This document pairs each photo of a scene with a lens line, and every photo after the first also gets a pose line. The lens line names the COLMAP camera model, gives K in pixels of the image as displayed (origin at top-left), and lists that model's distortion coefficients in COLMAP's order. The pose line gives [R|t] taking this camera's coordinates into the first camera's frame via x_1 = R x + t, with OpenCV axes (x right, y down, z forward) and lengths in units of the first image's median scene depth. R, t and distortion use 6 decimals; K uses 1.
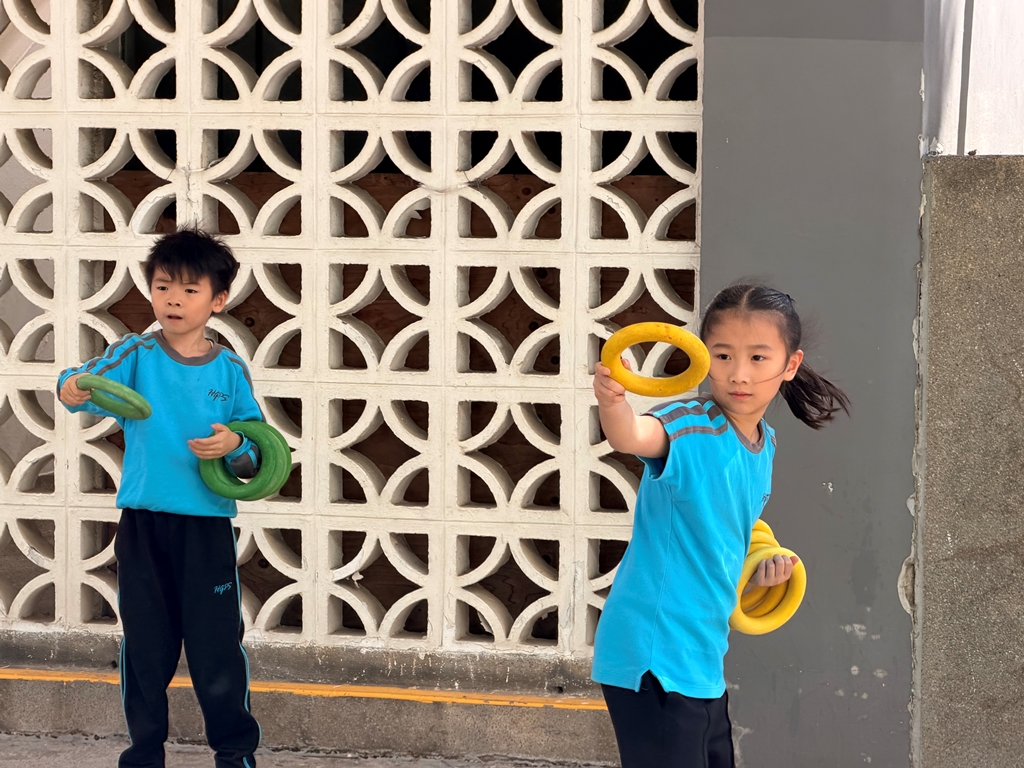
lens RADIAL K [[3478.8, 0, 511.7], [0, 3478.8, 385.8], [0, 0, 1]] dist [0.267881, 0.000000]
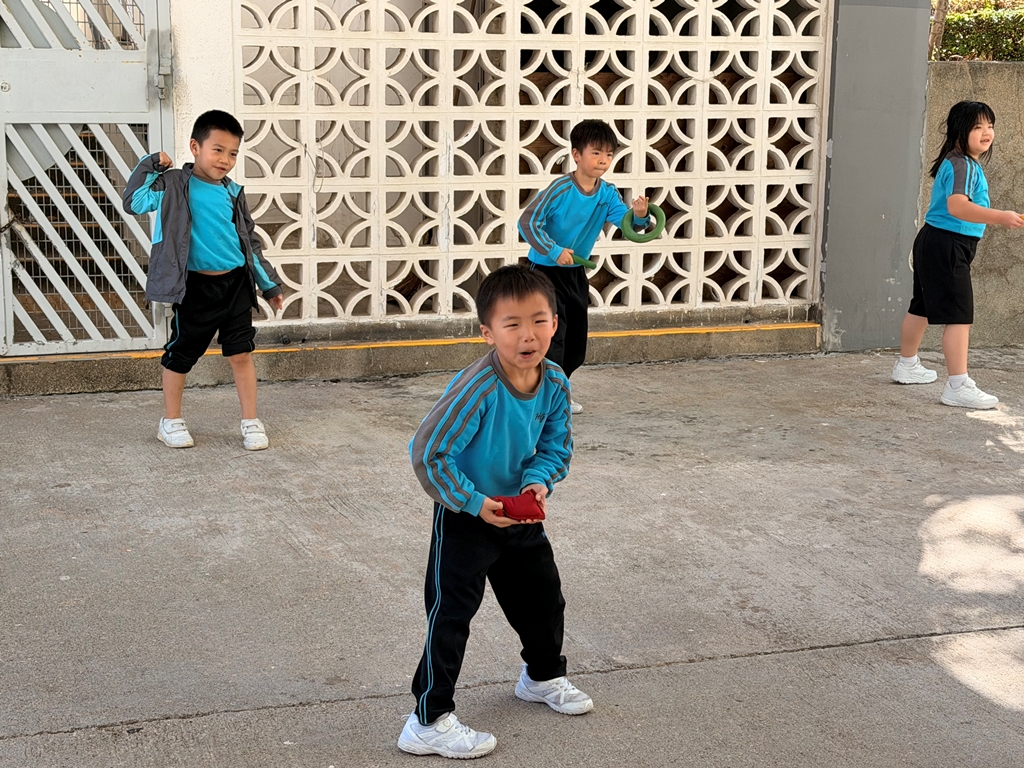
lens RADIAL K [[1752.2, 0, 511.5], [0, 1752.2, 384.4], [0, 0, 1]] dist [0.139193, 0.000000]
pose [[0.812399, -0.106244, 0.573341, -0.706882], [0.037139, 0.990692, 0.130957, -0.019314], [-0.581918, -0.085096, 0.808783, 0.218892]]
